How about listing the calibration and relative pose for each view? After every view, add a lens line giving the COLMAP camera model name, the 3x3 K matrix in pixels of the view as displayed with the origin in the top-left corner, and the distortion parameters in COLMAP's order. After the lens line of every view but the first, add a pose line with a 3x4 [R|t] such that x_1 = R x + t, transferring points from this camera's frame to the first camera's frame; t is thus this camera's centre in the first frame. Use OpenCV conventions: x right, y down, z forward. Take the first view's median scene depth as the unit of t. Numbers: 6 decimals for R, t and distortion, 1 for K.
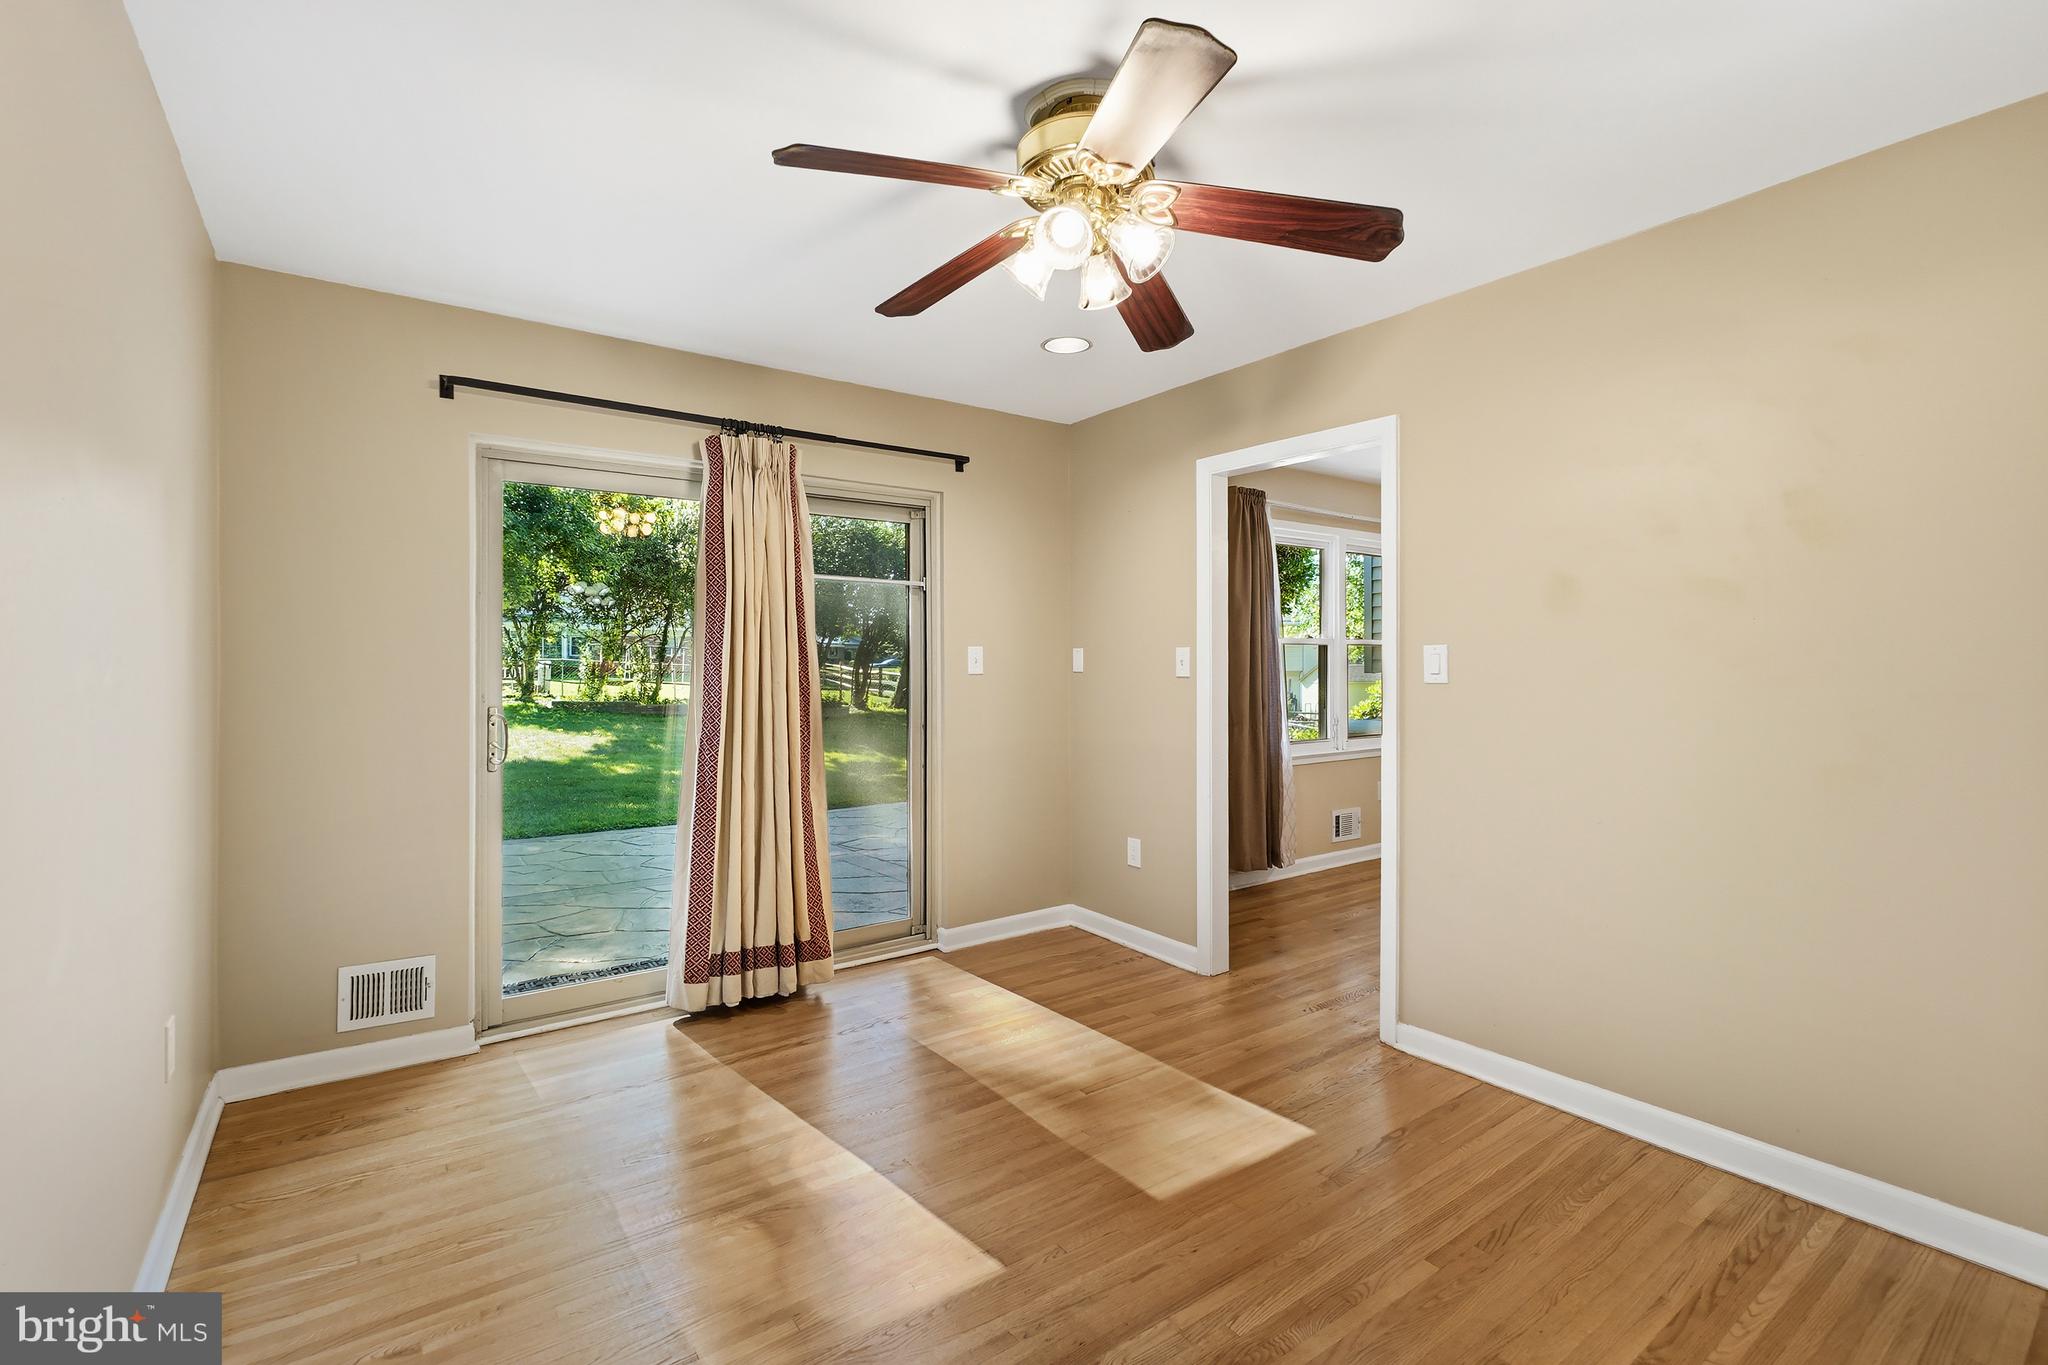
lens RADIAL K [[902.5, 0, 1013.7], [0, 902.5, 677.0], [0, 0, 1]] dist [-0.007187, 0.002756]
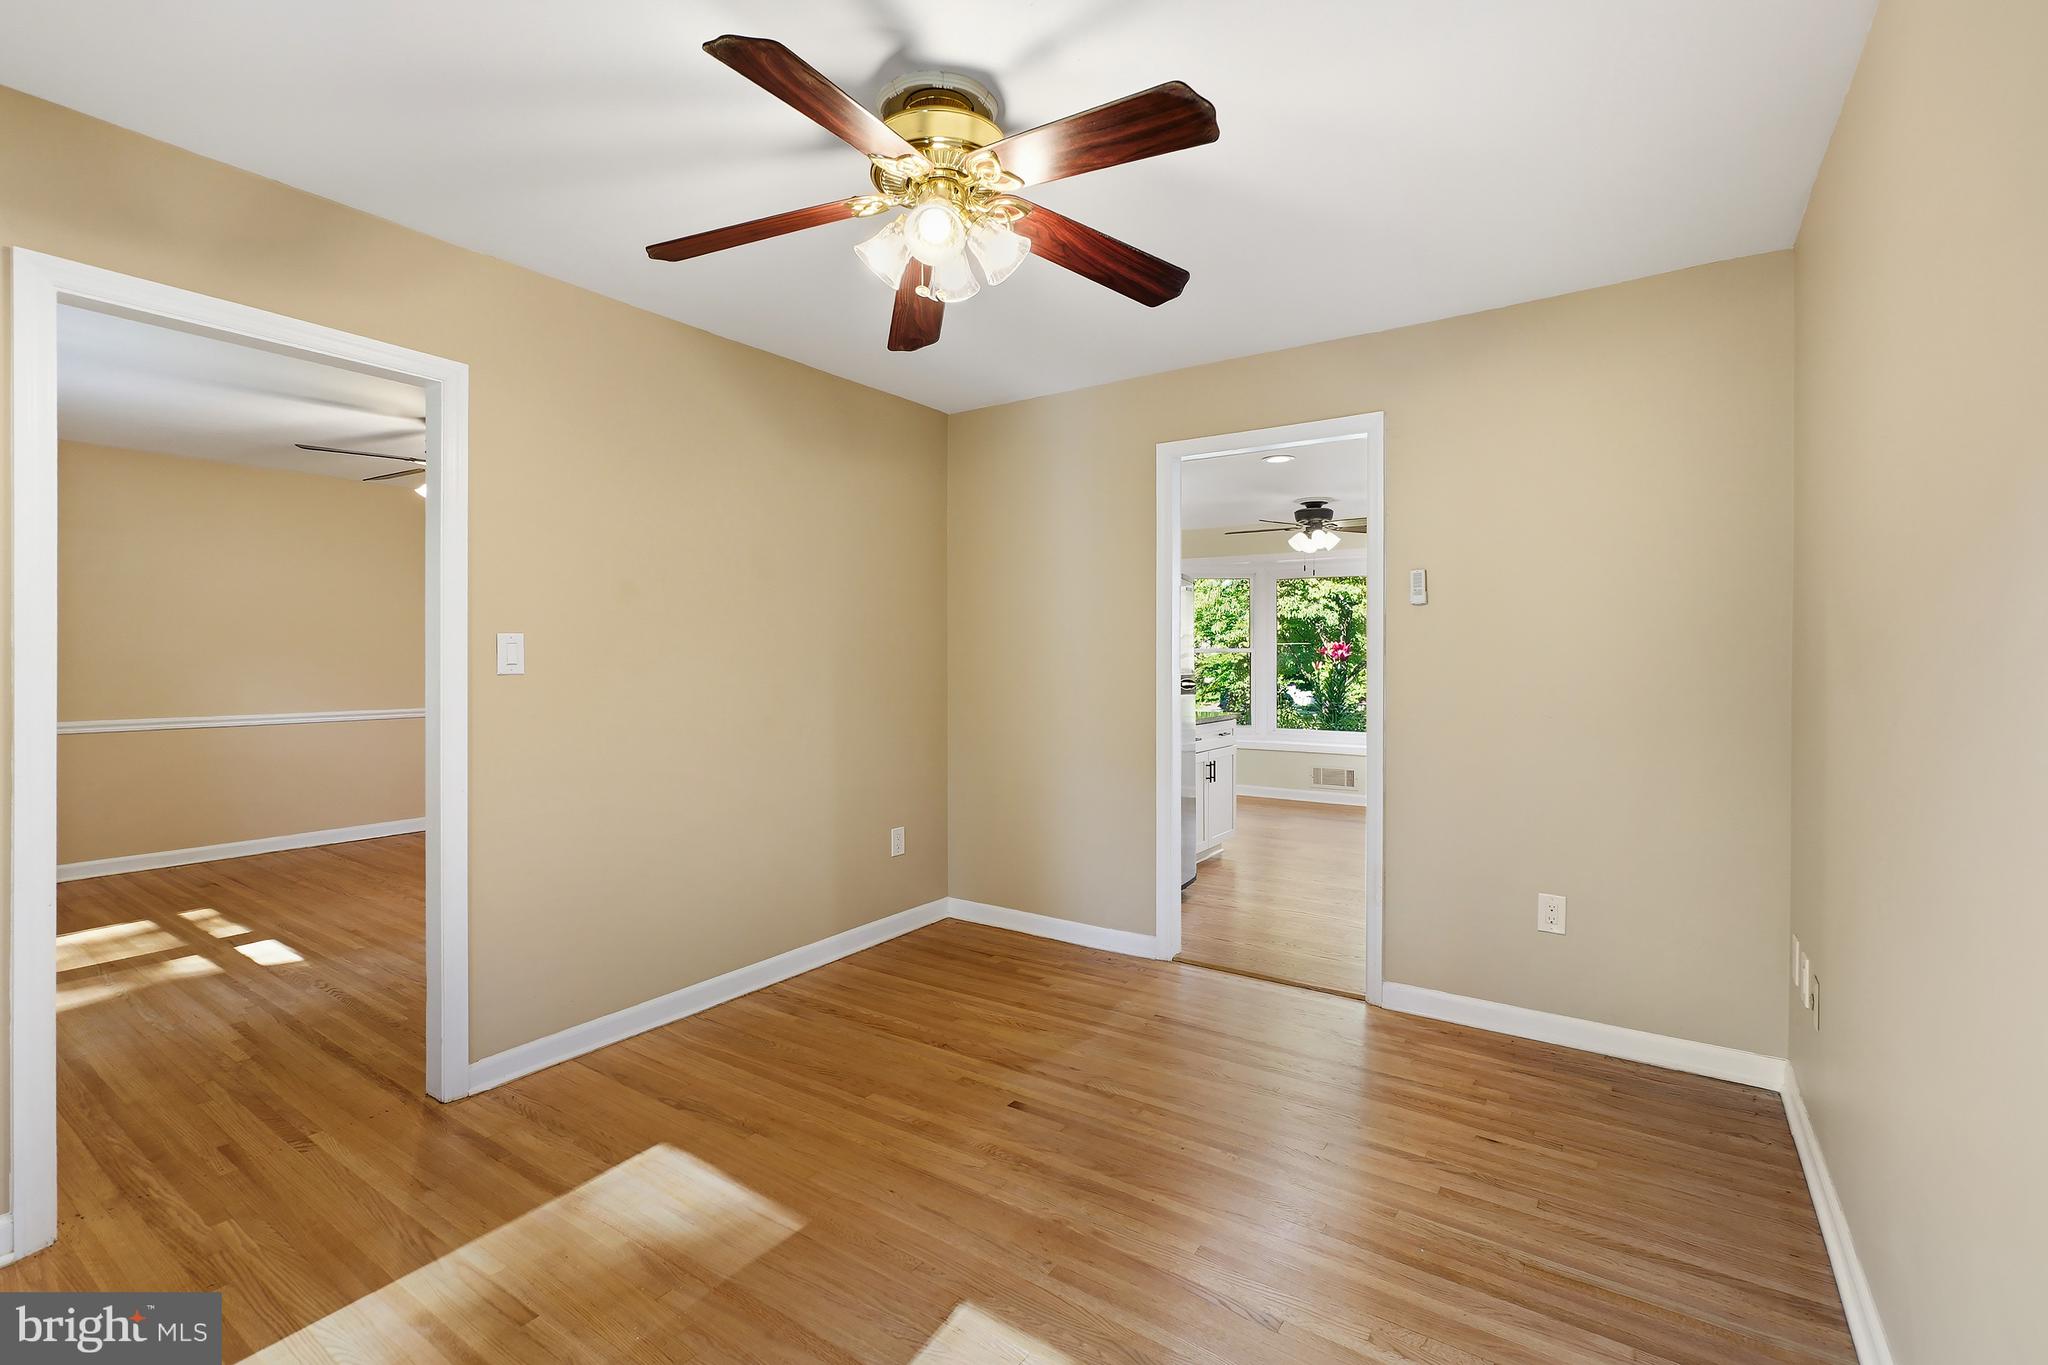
lens RADIAL K [[902.5, 0, 1020.1], [0, 902.5, 675.5], [0, 0, 1]] dist [-0.007187, 0.002756]
pose [[-0.346597, -0.014885, 0.937896, -0.730637], [0.002307, 0.999858, 0.016721, -0.007720], [-0.938011, 0.007959, -0.346514, 1.027892]]
